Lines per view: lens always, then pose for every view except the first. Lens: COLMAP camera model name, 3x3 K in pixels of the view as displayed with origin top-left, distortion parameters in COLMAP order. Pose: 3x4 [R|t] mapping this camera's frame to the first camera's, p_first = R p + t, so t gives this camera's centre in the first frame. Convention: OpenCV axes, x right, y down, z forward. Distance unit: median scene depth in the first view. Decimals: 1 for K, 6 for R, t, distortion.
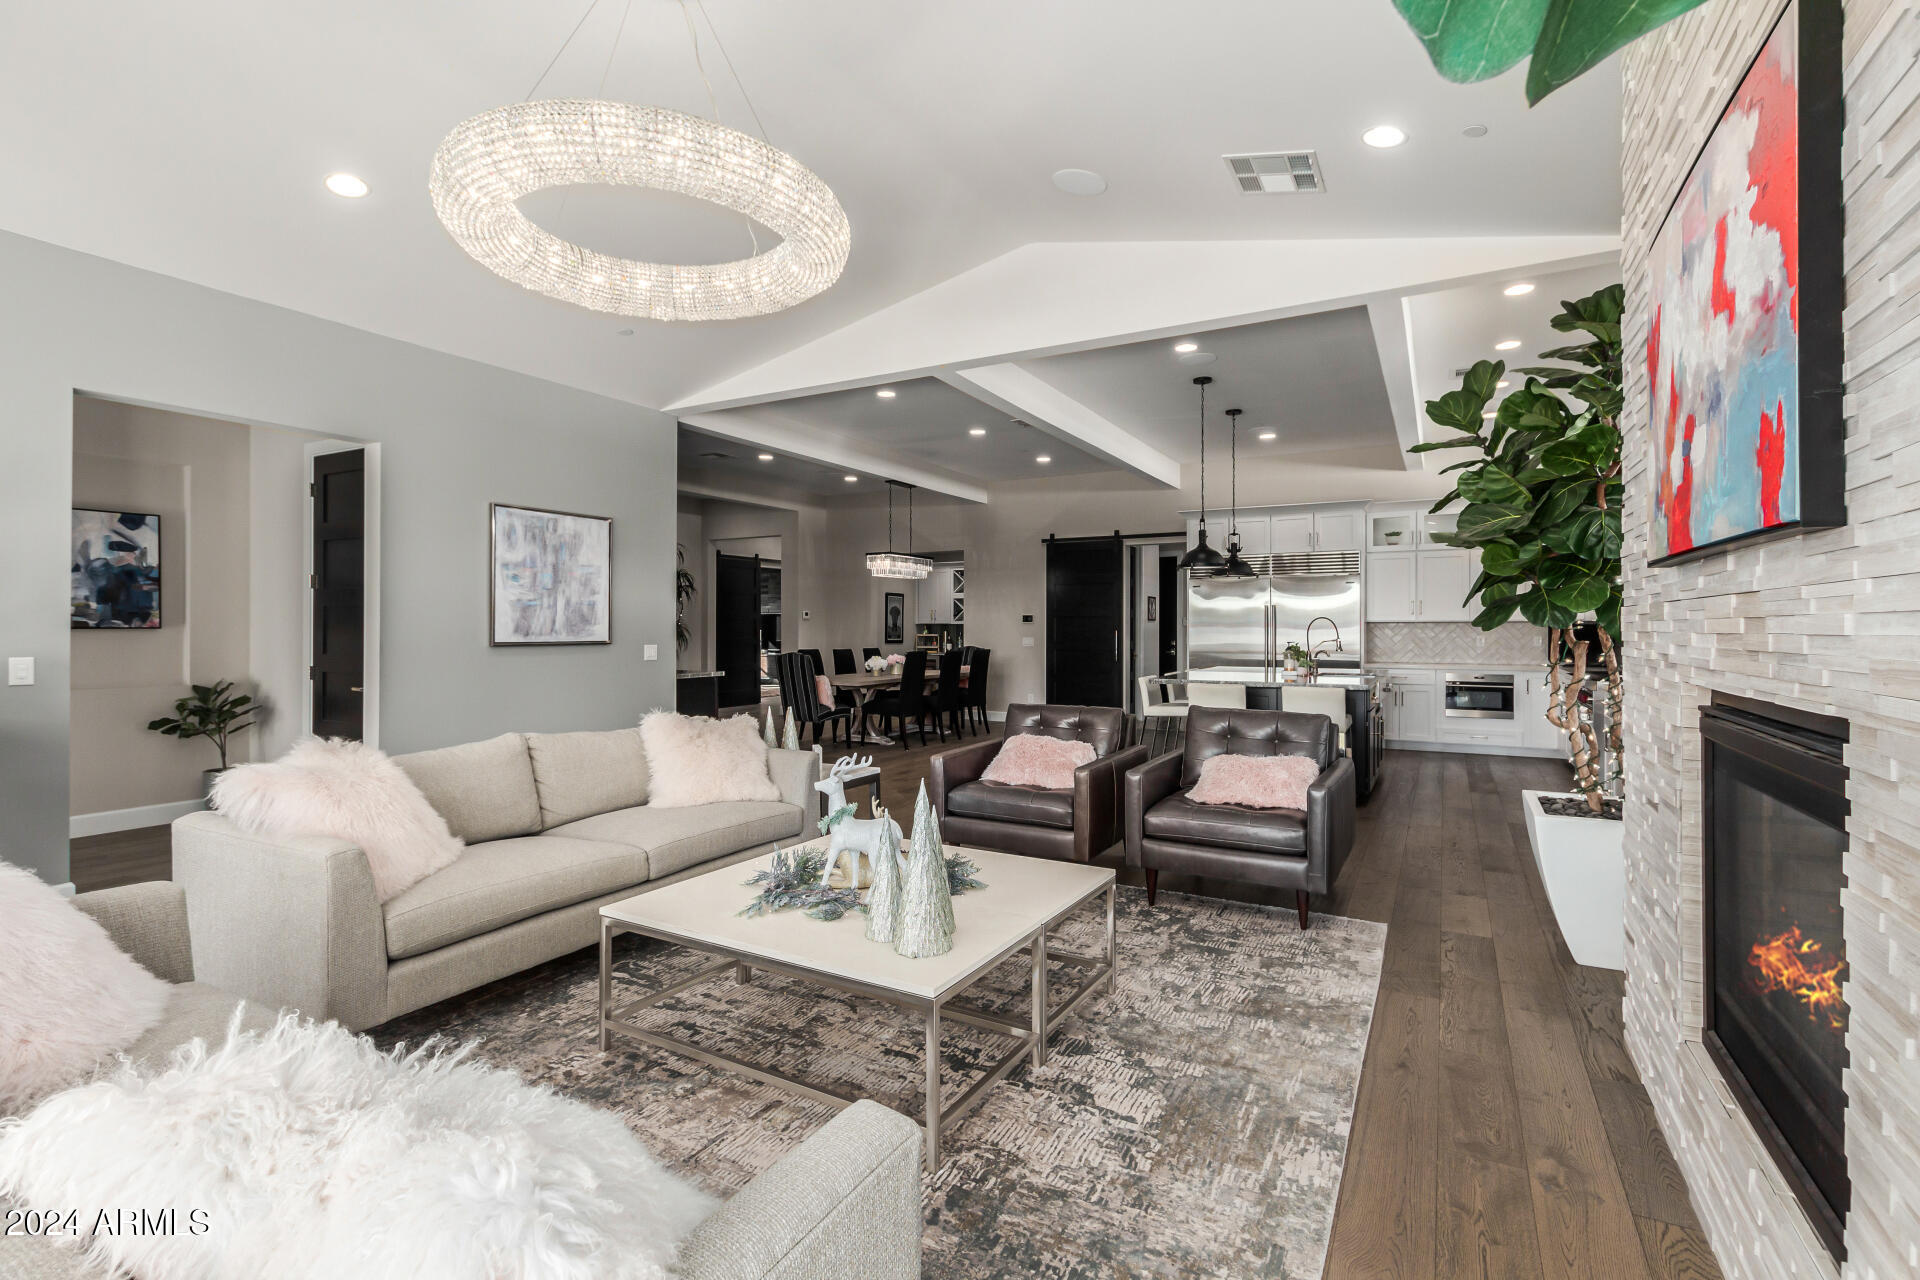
lens RADIAL K [[890.6, 0, 953.7], [0, 890.6, 635.3], [0, 0, 1]] dist [0.000401, 0.000510]
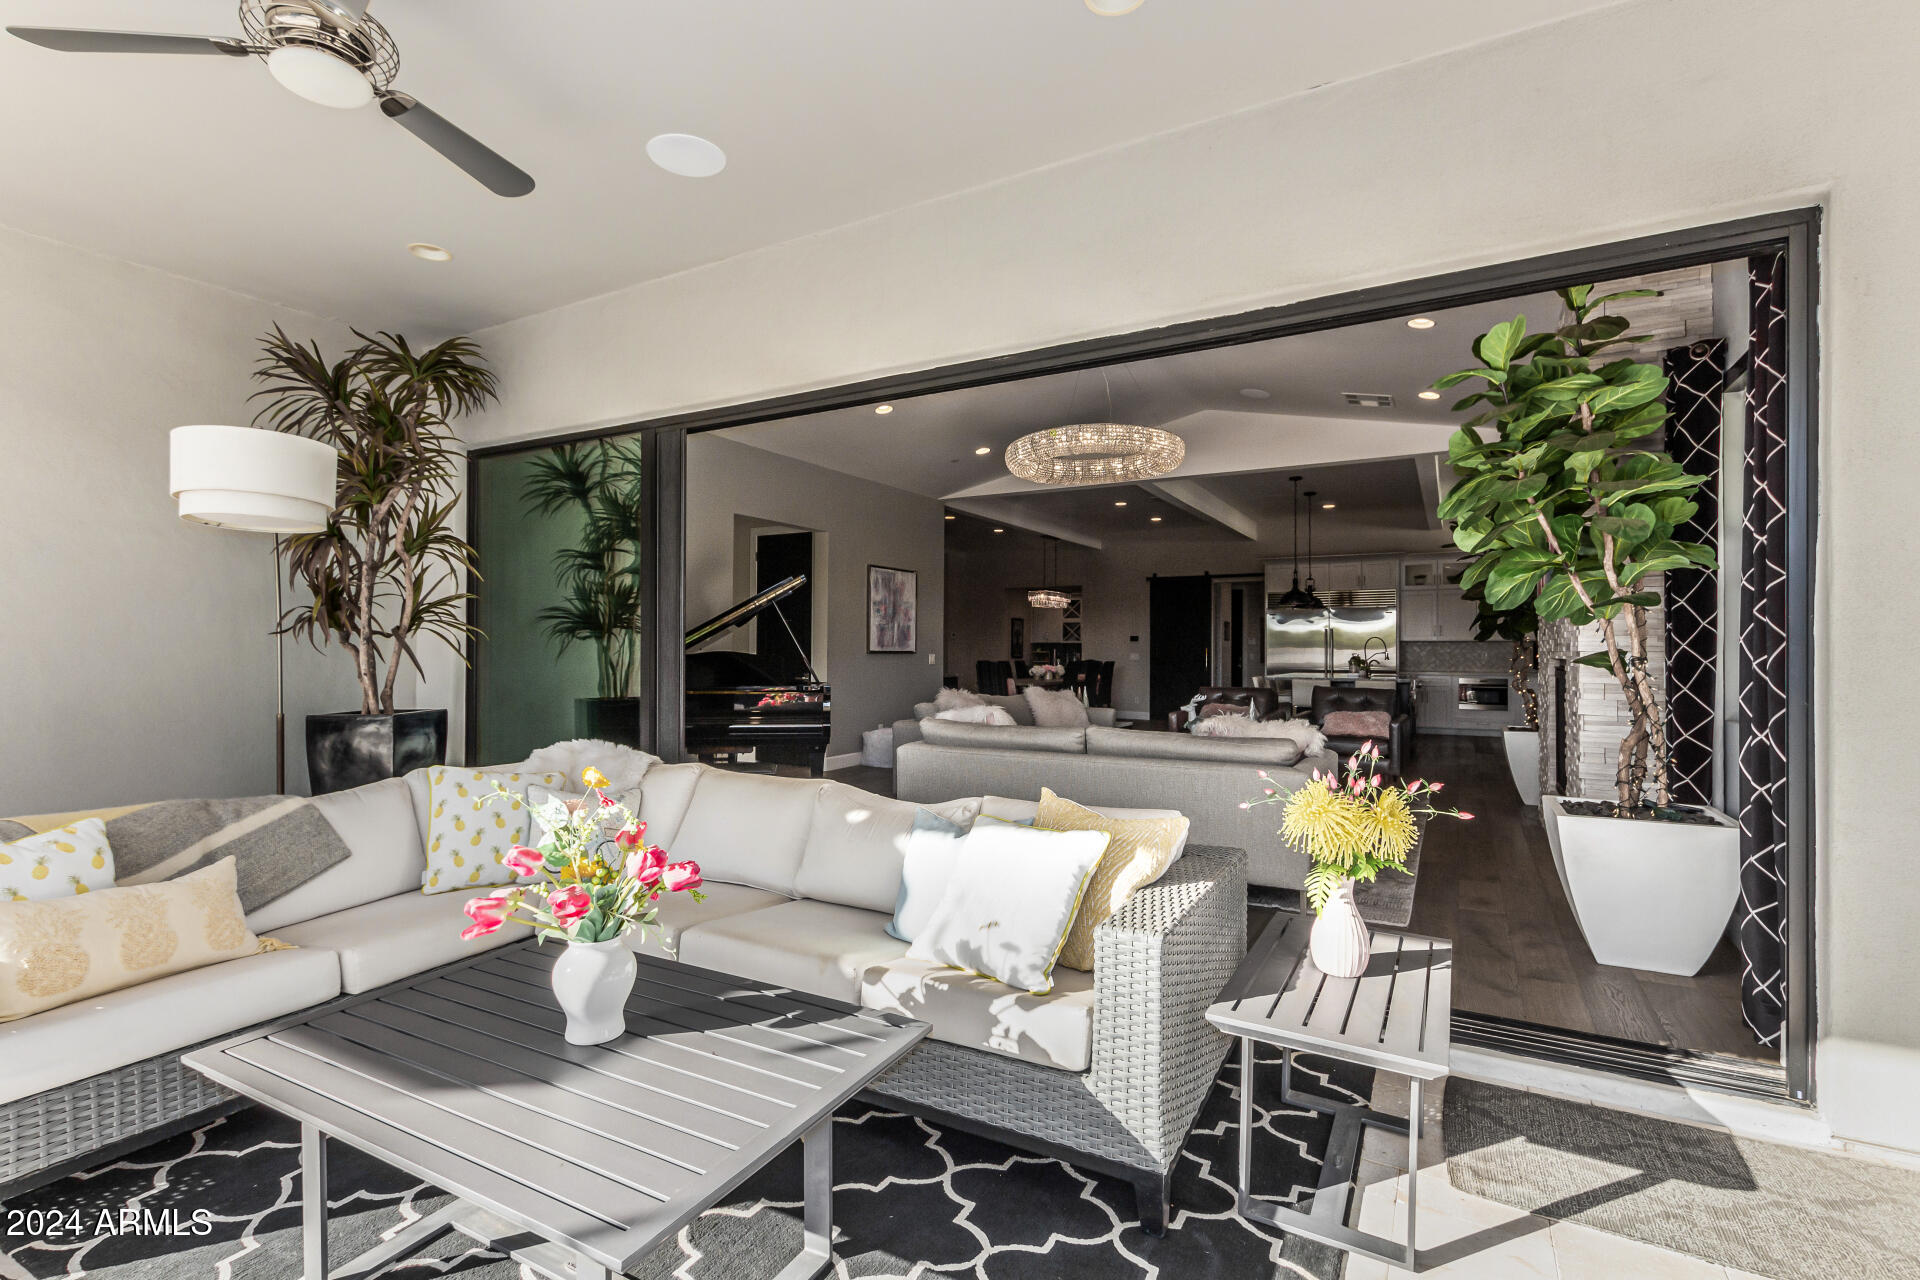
lens RADIAL K [[890.6, 0, 959.2], [0, 890.6, 650.5], [0, 0, 1]] dist [0.000401, 0.000510]
pose [[0.999979, 0.002569, -0.005921, -0.211663], [-0.002615, 0.999966, -0.007870, 0.012124], [0.005901, 0.007885, 0.999952, -0.380653]]
